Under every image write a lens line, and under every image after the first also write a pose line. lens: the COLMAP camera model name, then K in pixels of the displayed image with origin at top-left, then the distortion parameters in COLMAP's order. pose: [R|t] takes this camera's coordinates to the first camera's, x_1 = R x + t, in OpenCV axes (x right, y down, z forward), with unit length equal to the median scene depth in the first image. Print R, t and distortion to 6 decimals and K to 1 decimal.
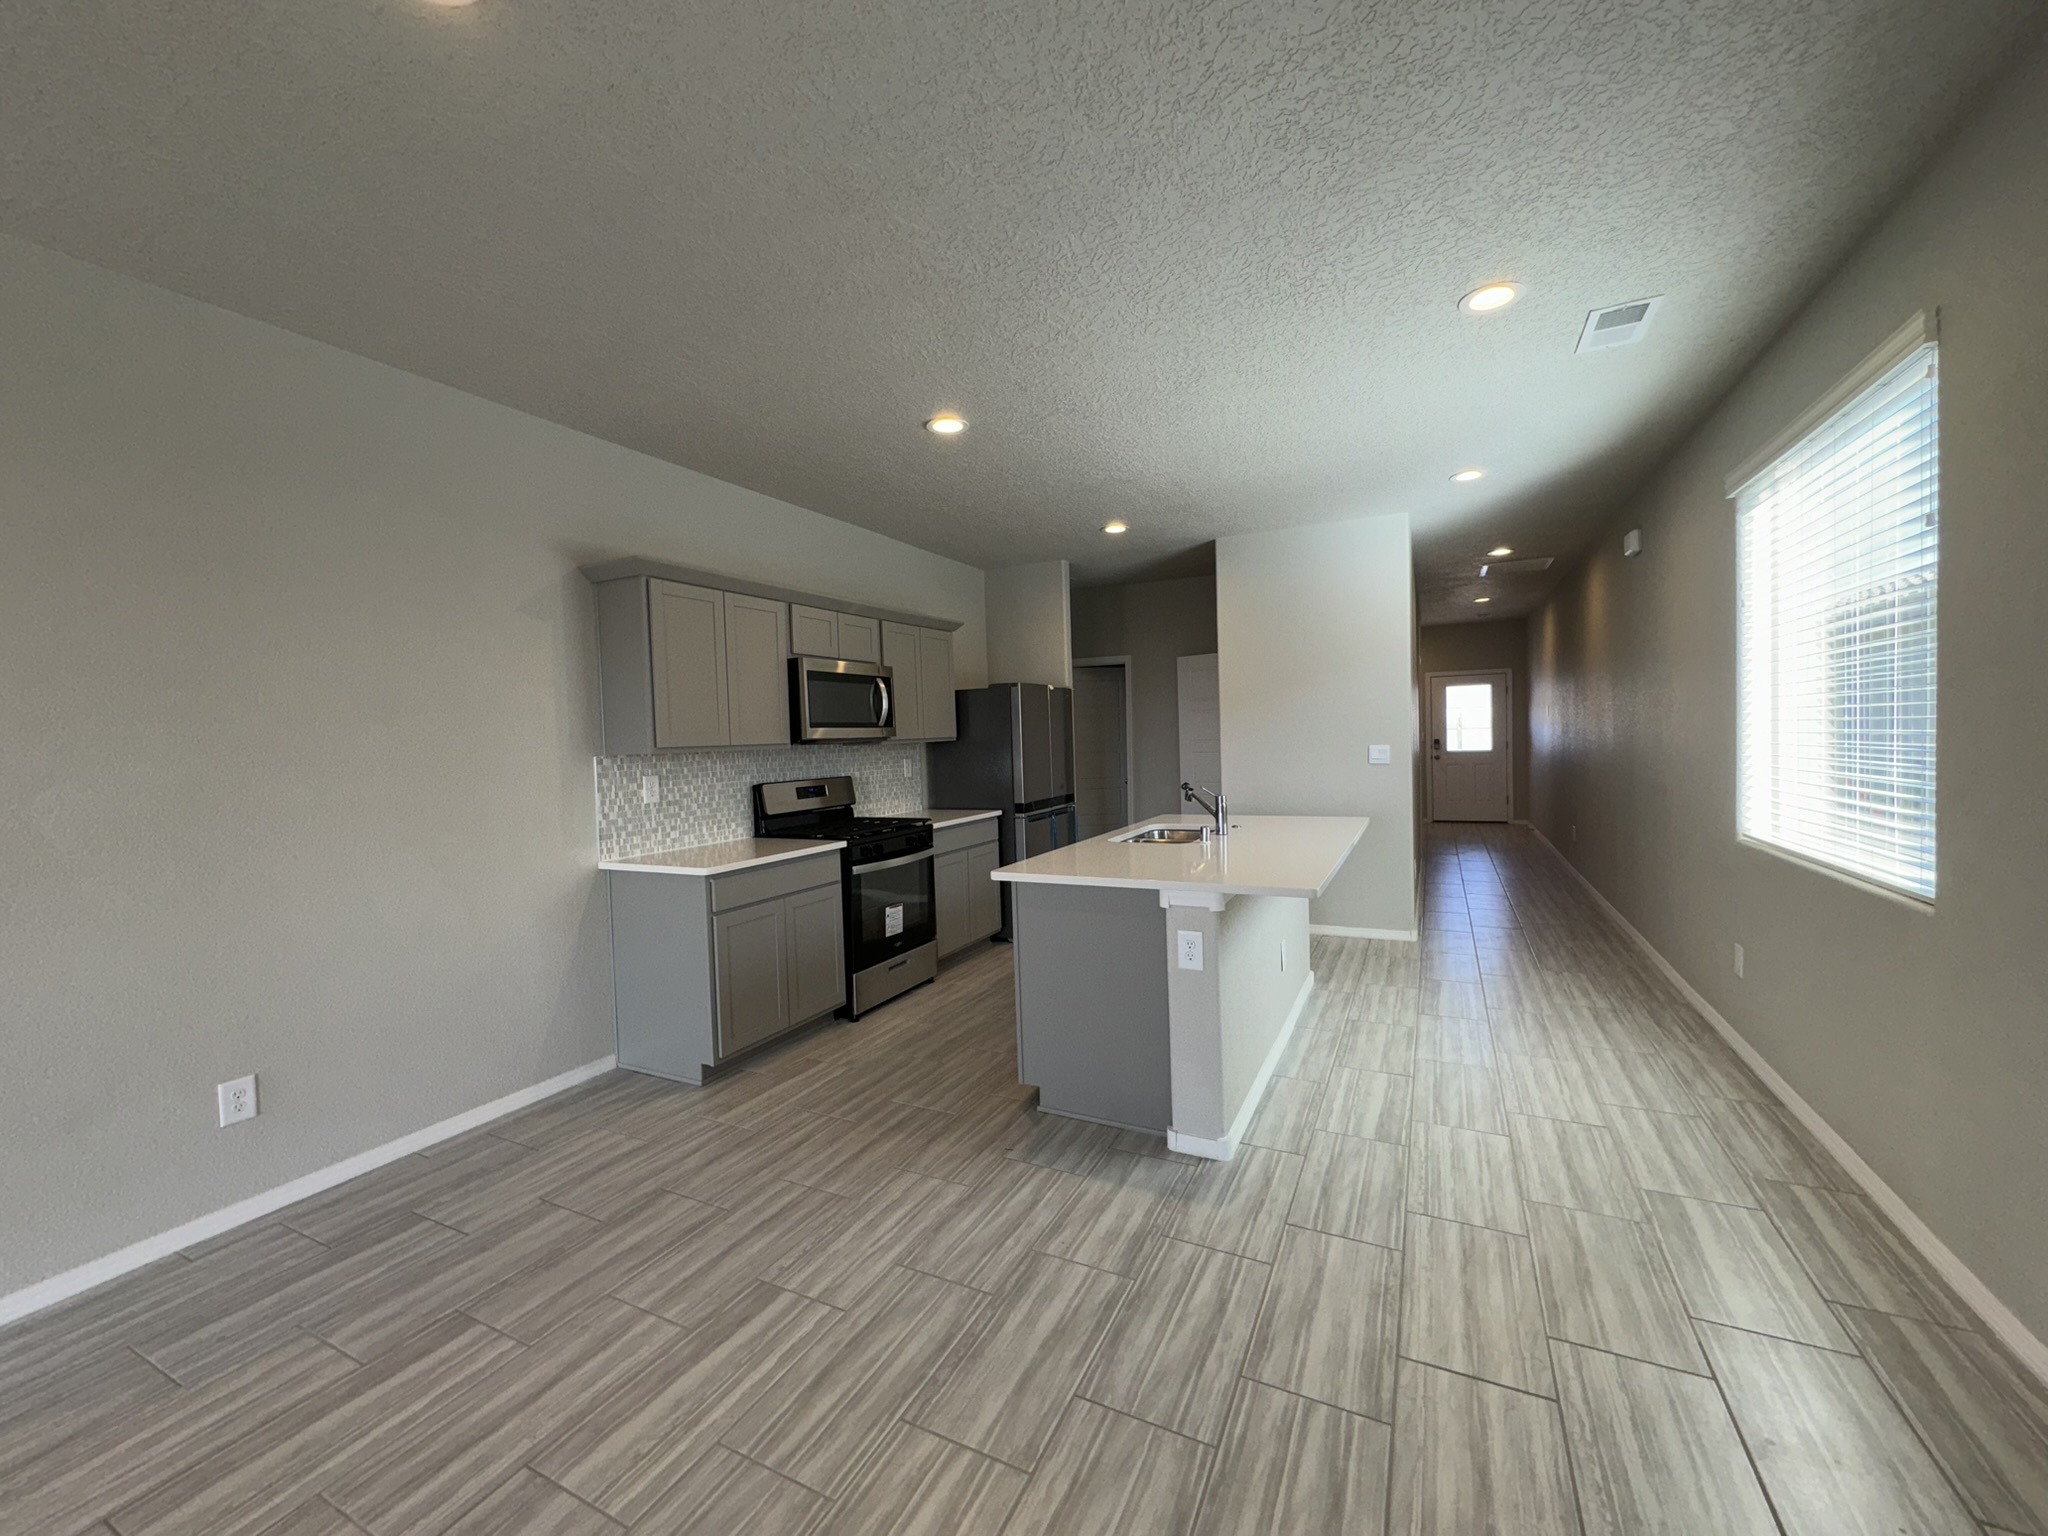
lens RADIAL K [[814.8, 0, 1024.5], [0, 814.8, 774.0], [0, 0, 1]] dist [-0.018036, 0.000281]
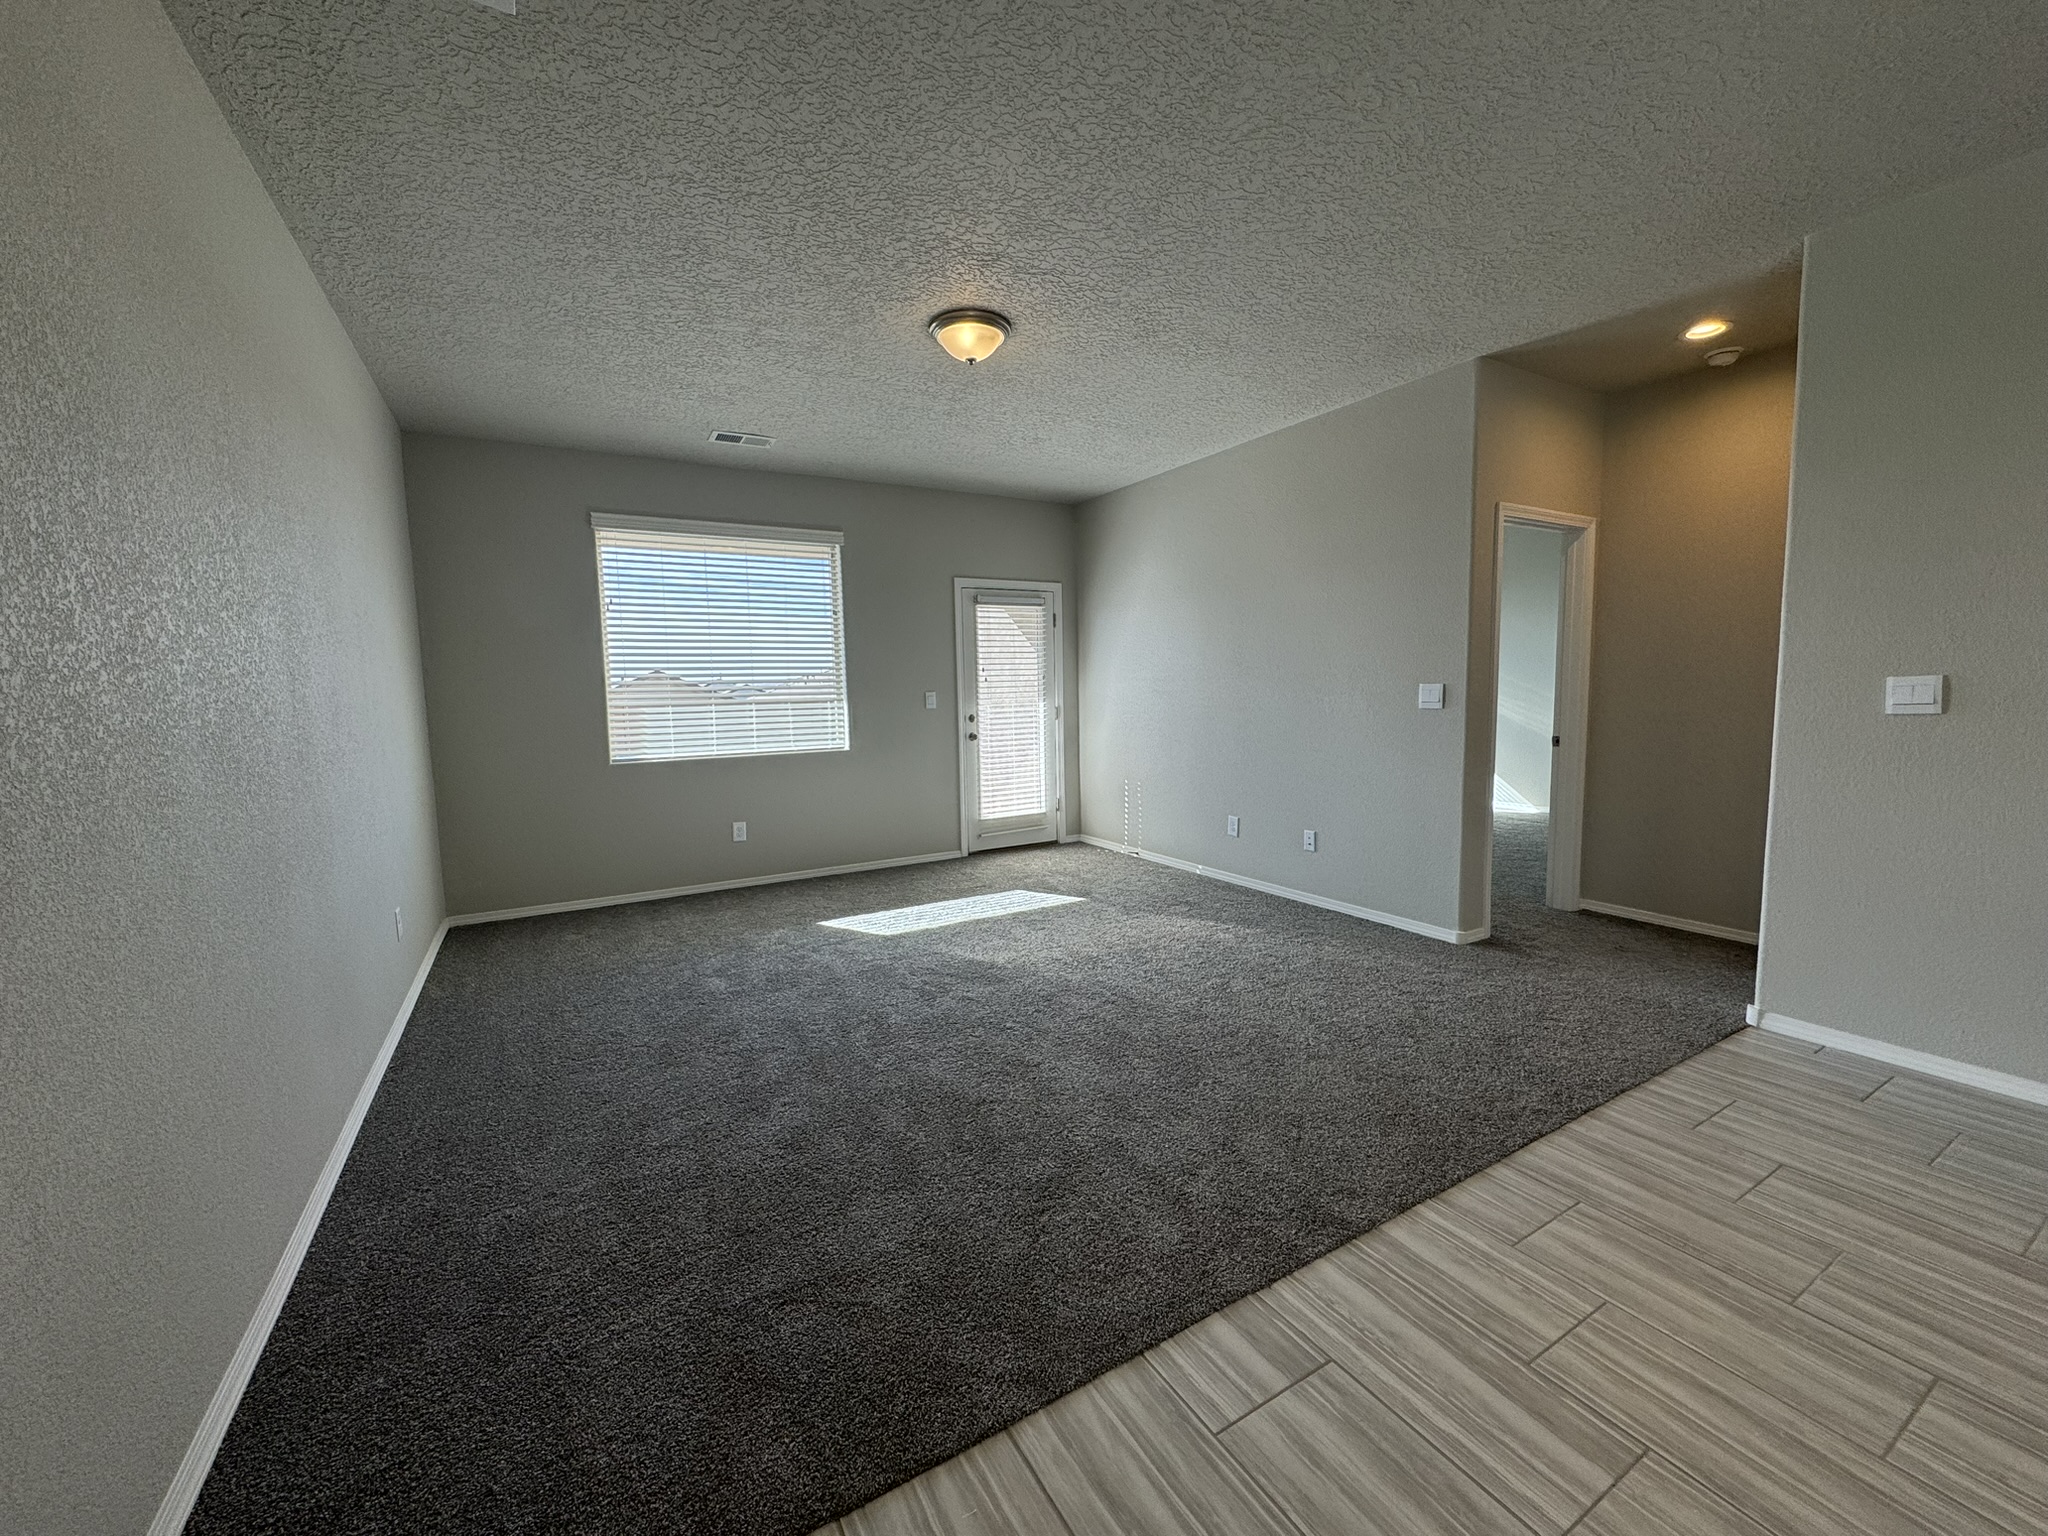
lens RADIAL K [[829.2, 0, 1054.2], [0, 829.2, 769.4], [0, 0, 1]] dist [-0.000642, -0.000082]
pose [[-0.535127, 0.130808, -0.834582, 0.238406], [0.002525, 0.988182, 0.153263, 0.001383], [0.844768, 0.079908, -0.529134, 0.210226]]
